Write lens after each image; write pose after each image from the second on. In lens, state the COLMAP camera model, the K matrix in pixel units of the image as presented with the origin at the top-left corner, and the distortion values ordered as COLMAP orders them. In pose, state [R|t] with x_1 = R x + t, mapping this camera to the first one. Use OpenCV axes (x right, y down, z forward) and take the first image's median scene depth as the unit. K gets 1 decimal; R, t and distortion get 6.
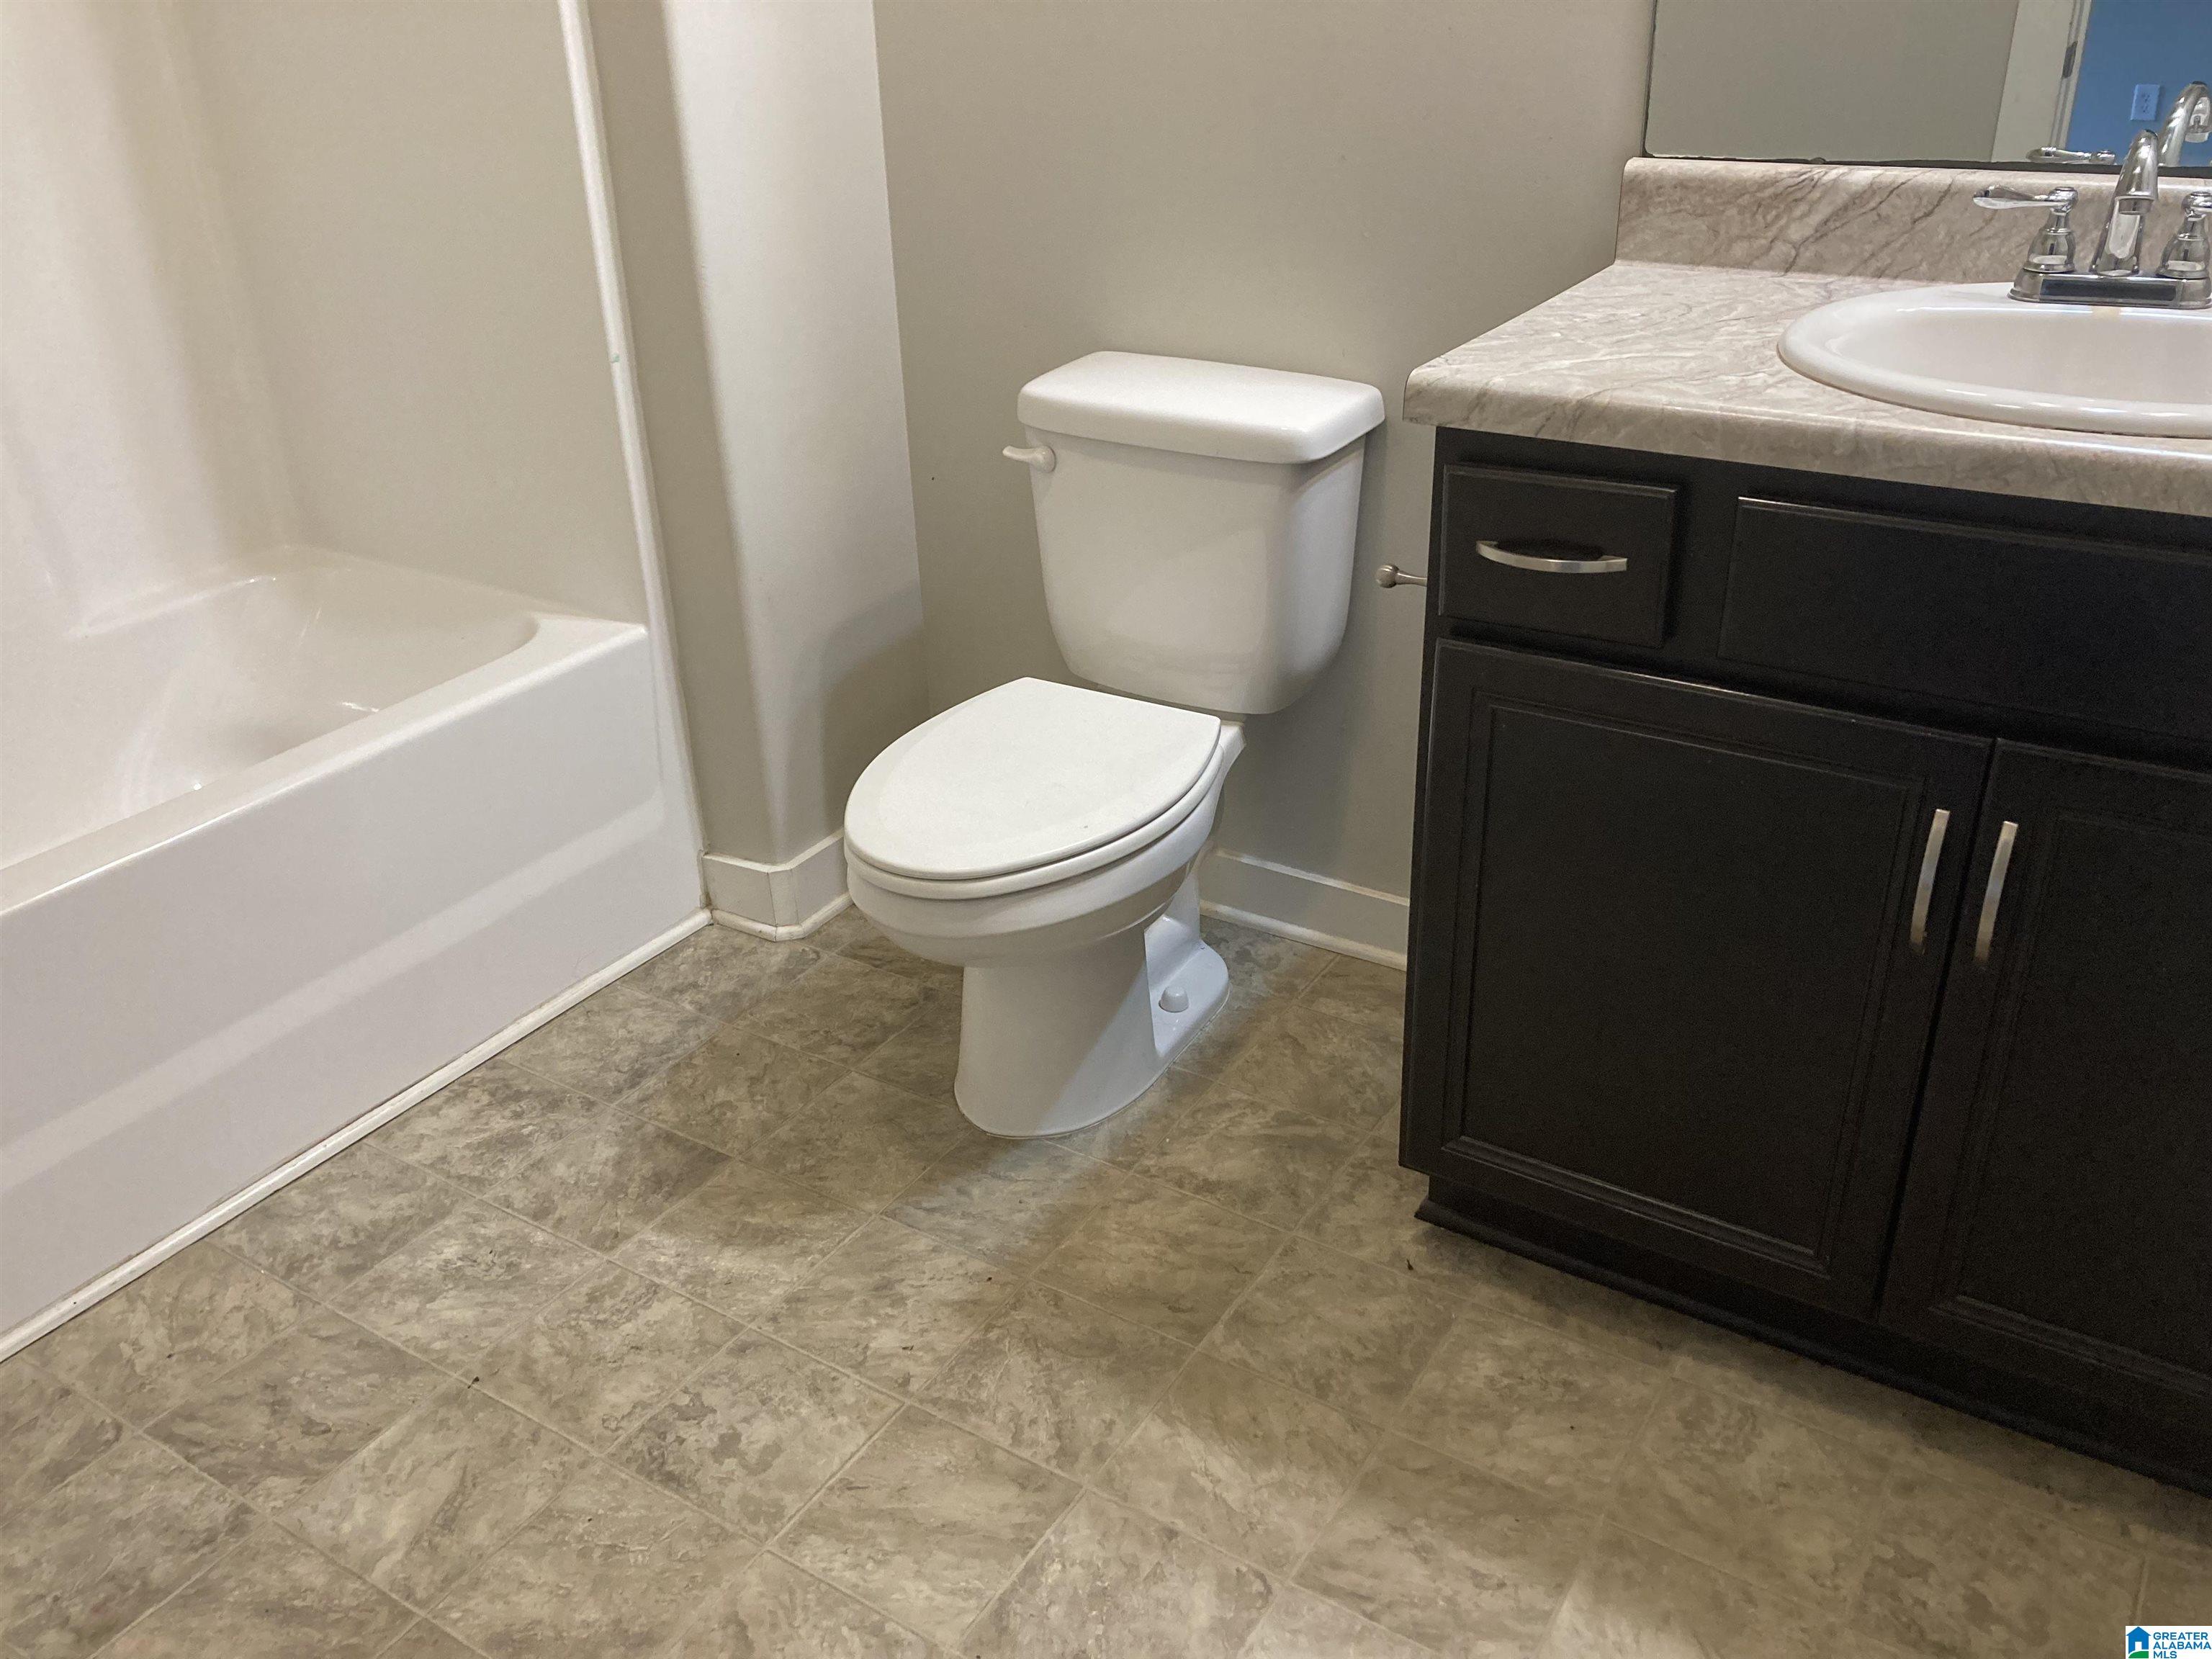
lens RADIAL K [[1801.1, 0, 1080.6], [0, 1801.1, 804.6], [0, 0, 1]] dist [0.011708, 0.007431]
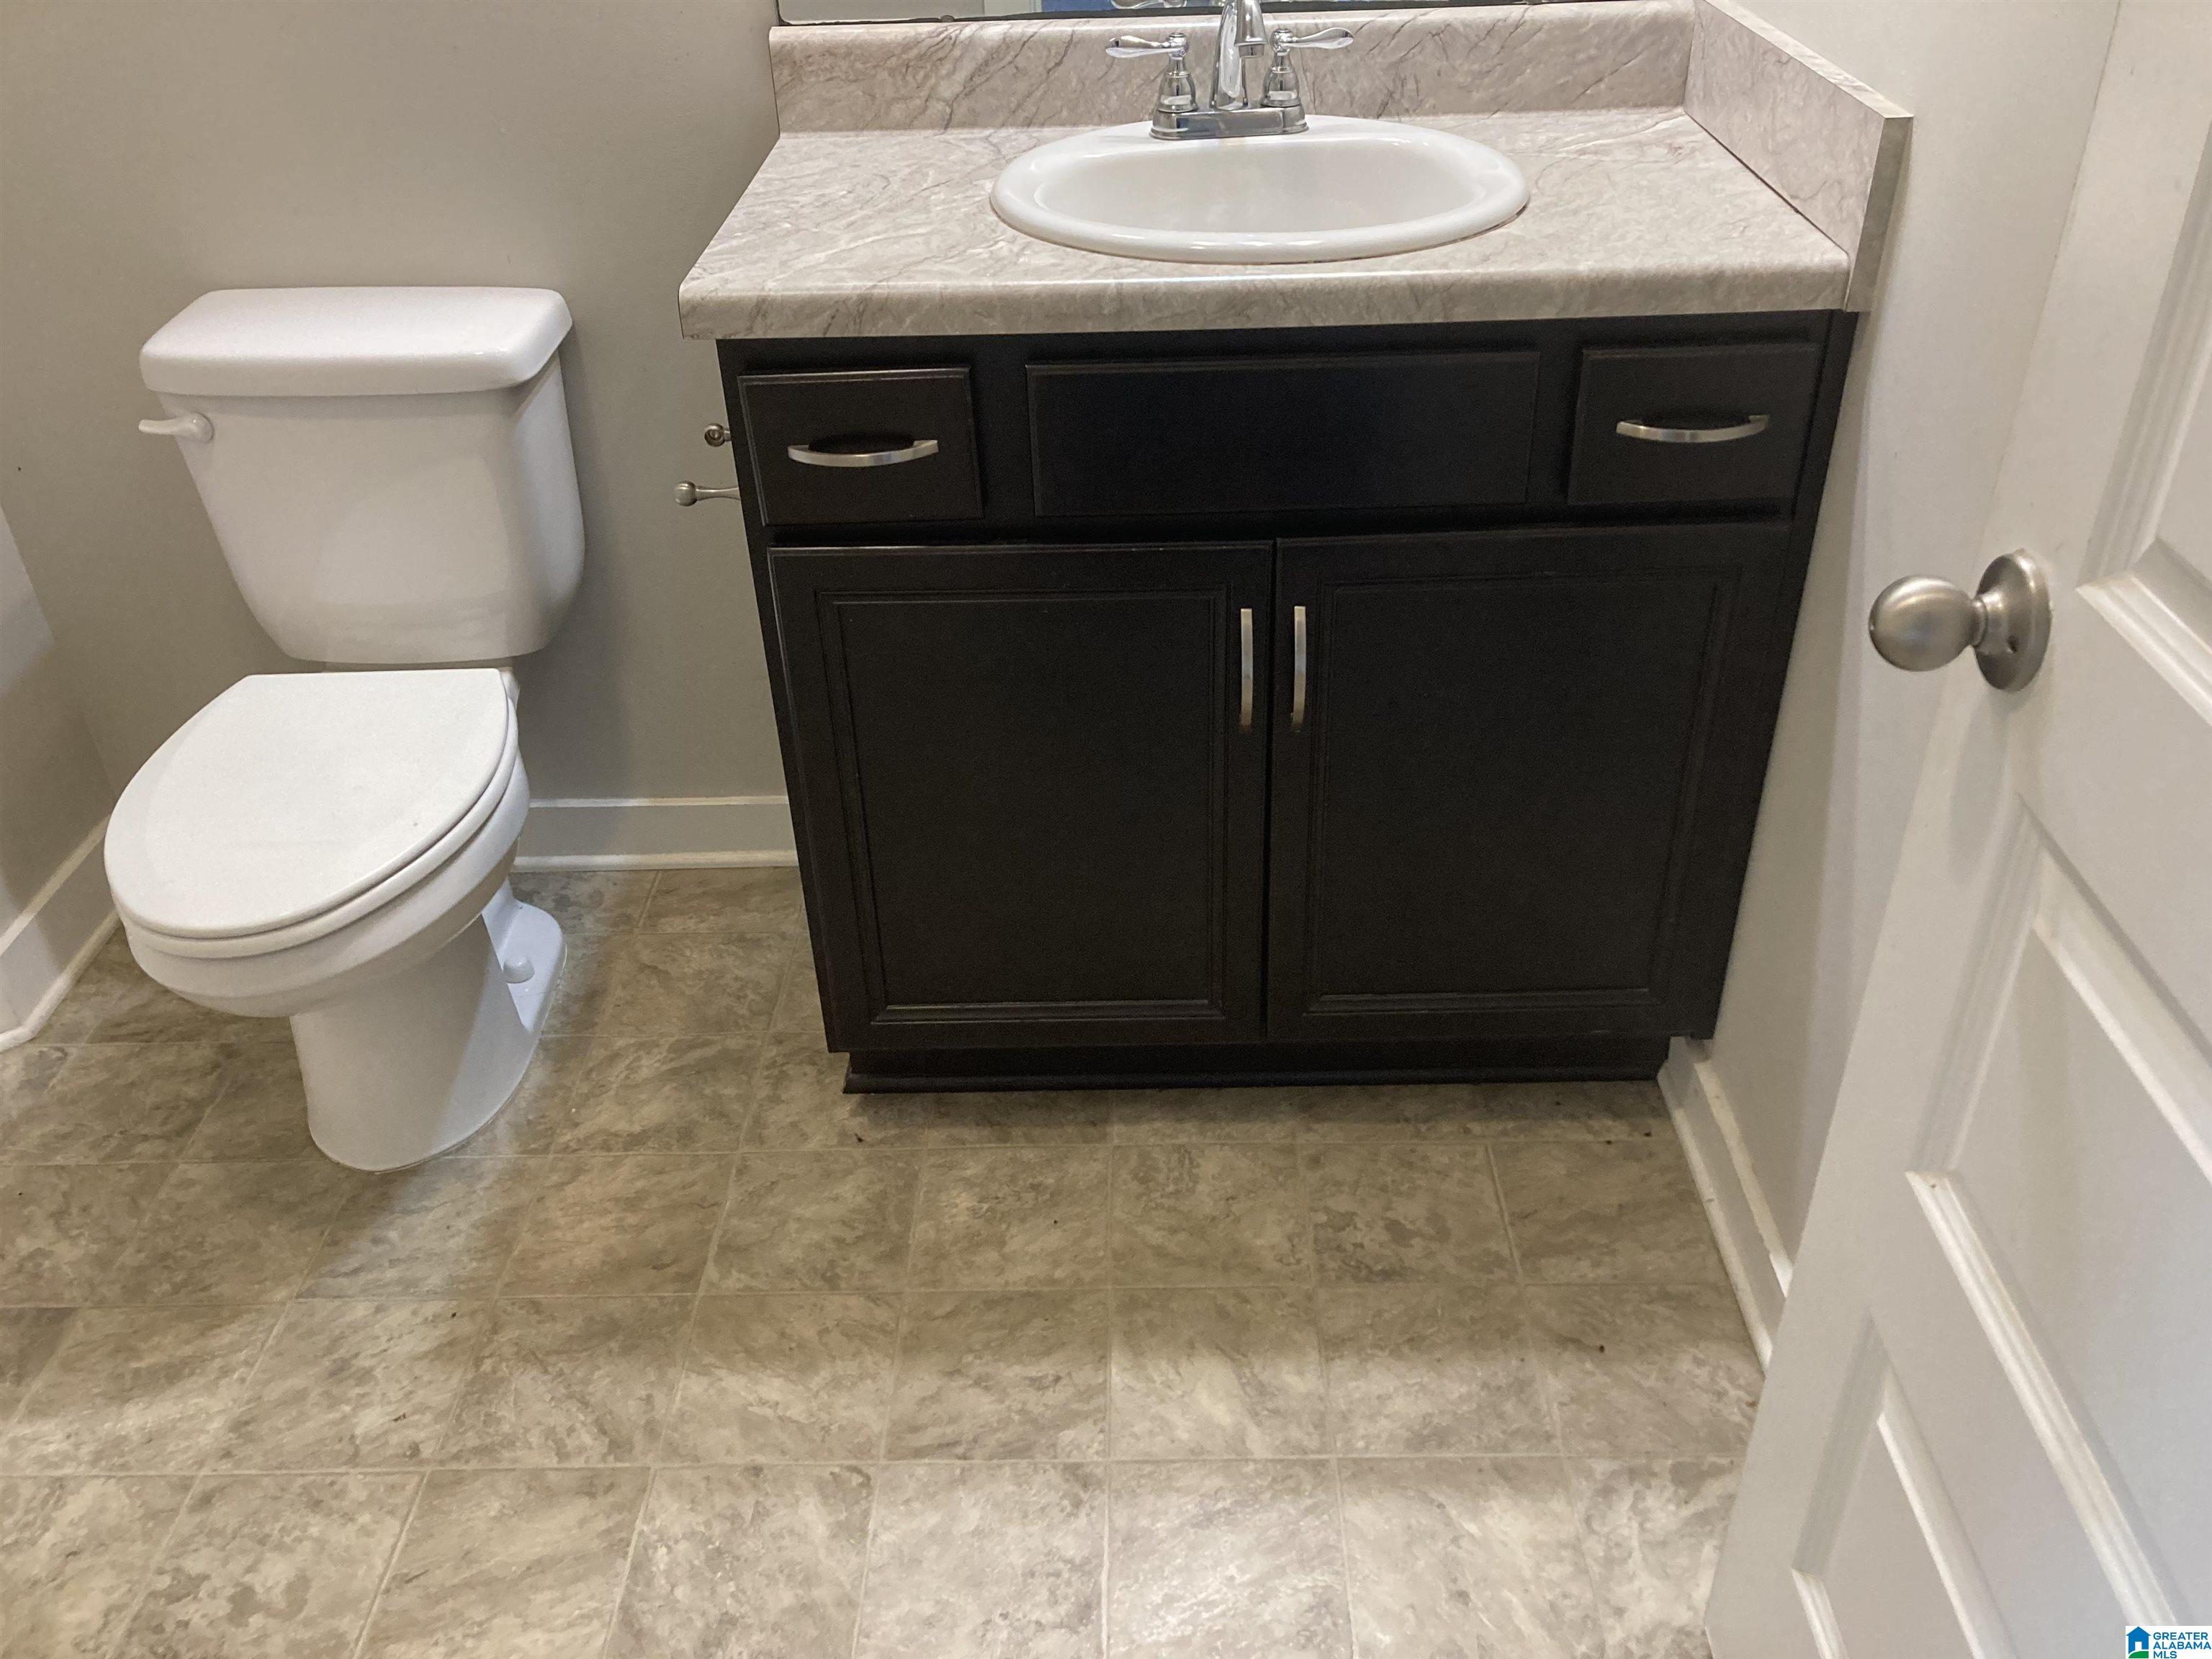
lens RADIAL K [[1829.3, 0, 1106.0], [0, 1829.3, 829.5], [0, 0, 1]] dist [0.048558, -0.065794]
pose [[0.849263, -0.283860, 0.445169, -0.123217], [0.240273, 0.958593, 0.152866, -0.045842], [-0.470129, -0.022862, 0.882302, 0.002585]]
